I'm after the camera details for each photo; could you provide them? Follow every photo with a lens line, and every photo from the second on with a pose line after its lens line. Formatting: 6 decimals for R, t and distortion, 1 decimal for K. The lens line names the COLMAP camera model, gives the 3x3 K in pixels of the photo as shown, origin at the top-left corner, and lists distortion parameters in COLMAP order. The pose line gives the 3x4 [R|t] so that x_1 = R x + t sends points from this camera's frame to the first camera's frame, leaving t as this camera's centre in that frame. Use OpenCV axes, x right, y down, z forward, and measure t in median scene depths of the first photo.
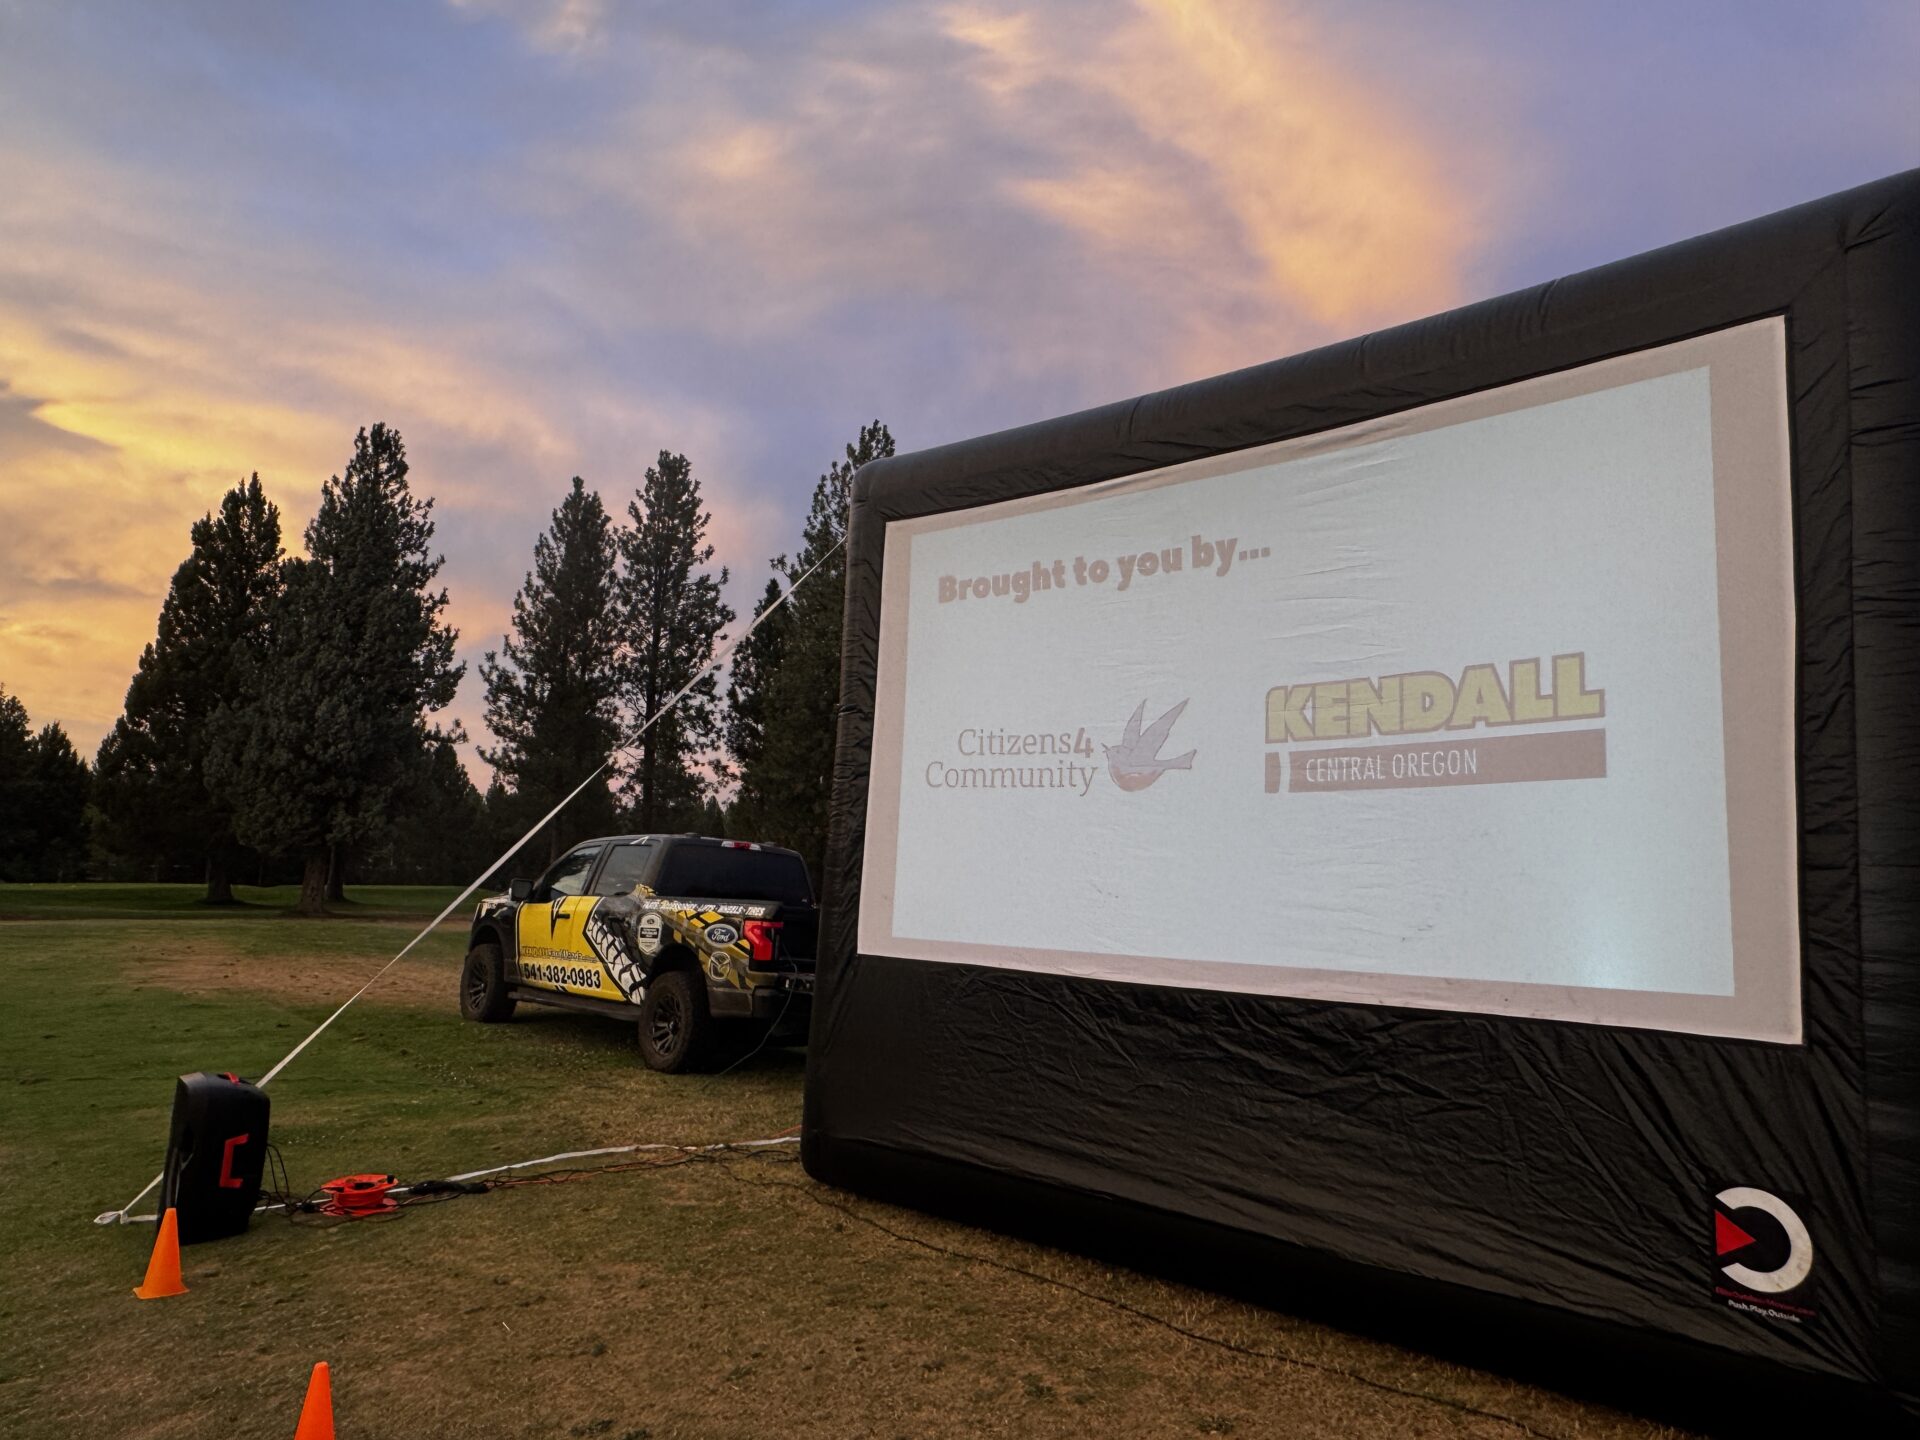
lens RADIAL K [[1255.4, 0, 960.0], [0, 1255.4, 720.0], [0, 0, 1]] dist [-0.004099, 0.008780]
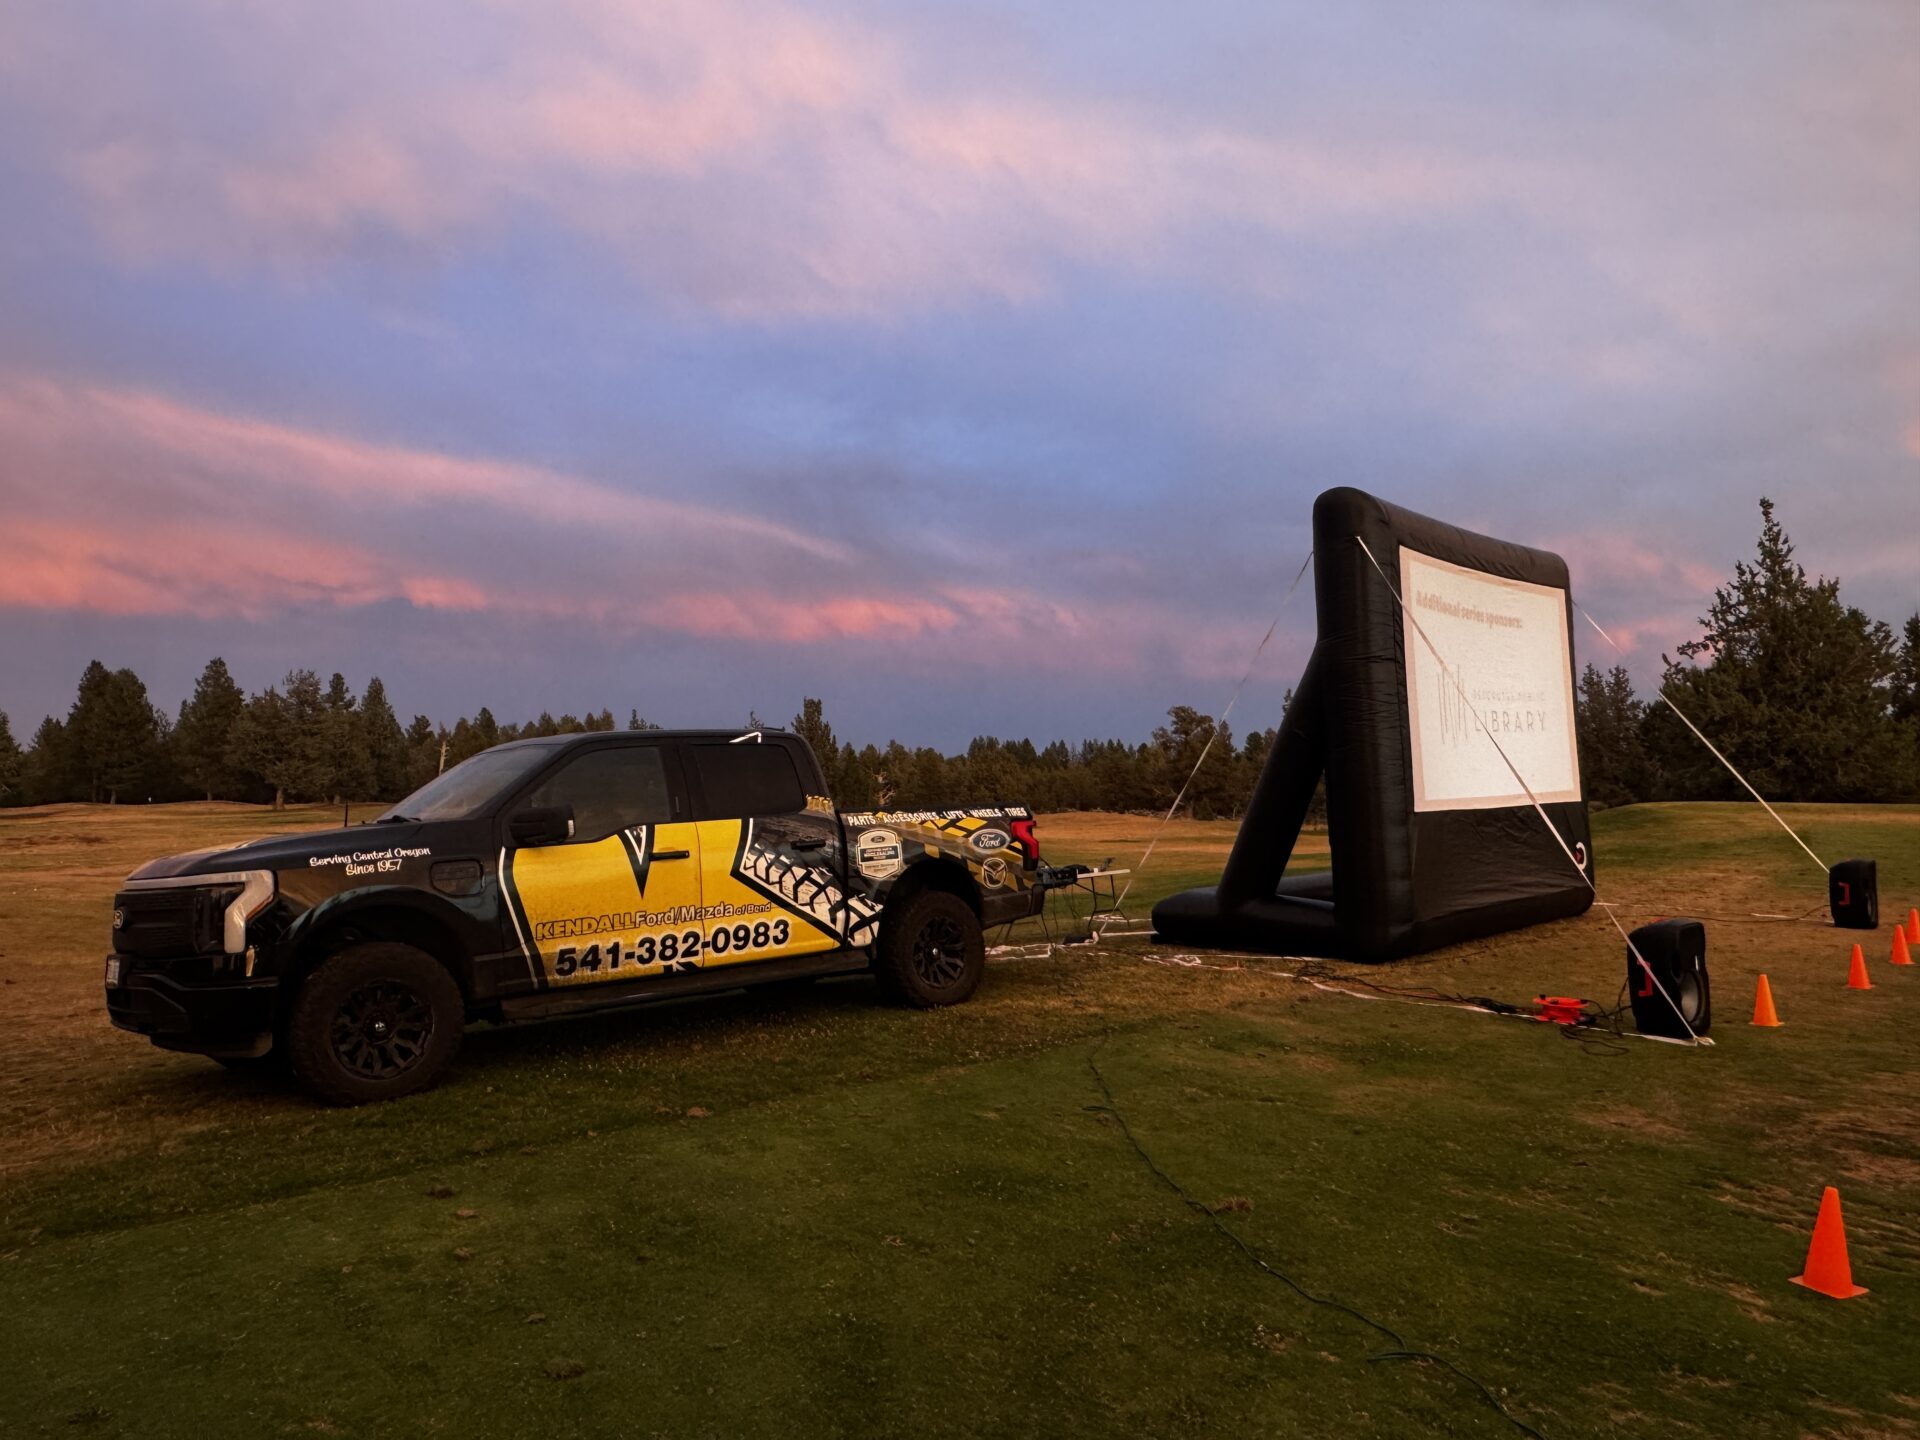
lens RADIAL K [[1330.6, 0, 950.3], [0, 1330.6, 713.2], [0, 0, 1]] dist [-0.008178, 0.014098]
pose [[0.019293, 0.016781, 0.999673, -1.820827], [-0.105199, 0.994343, -0.014661, 0.146029], [-0.994264, -0.104881, 0.020949, 1.570071]]
